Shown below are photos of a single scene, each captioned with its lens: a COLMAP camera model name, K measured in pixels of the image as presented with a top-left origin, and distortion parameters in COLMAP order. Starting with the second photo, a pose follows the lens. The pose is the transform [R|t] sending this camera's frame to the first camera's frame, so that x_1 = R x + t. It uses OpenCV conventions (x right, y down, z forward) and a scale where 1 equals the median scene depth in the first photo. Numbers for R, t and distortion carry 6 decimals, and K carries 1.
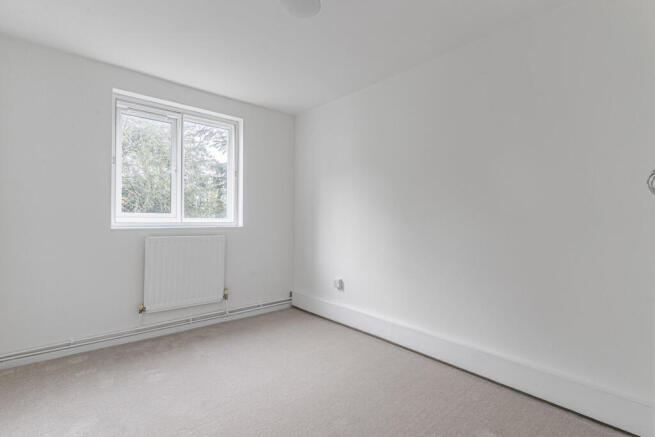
lens RADIAL K [[316.4, 0, 327.5], [0, 316.4, 218.5], [0, 0, 1]] dist [0.000546, 0.000034]
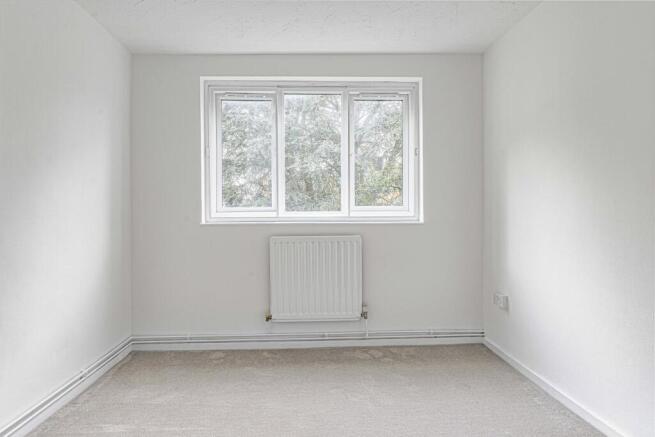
lens RADIAL K [[404.0, 0, 326.4], [0, 404.0, 209.0], [0, 0, 1]] dist [-0.075589, -0.000011]
pose [[0.771384, -0.019236, -0.636079, 0.227337], [0.016257, 0.999812, -0.010521, 0.001736], [0.636162, -0.002225, 0.771552, 0.202968]]
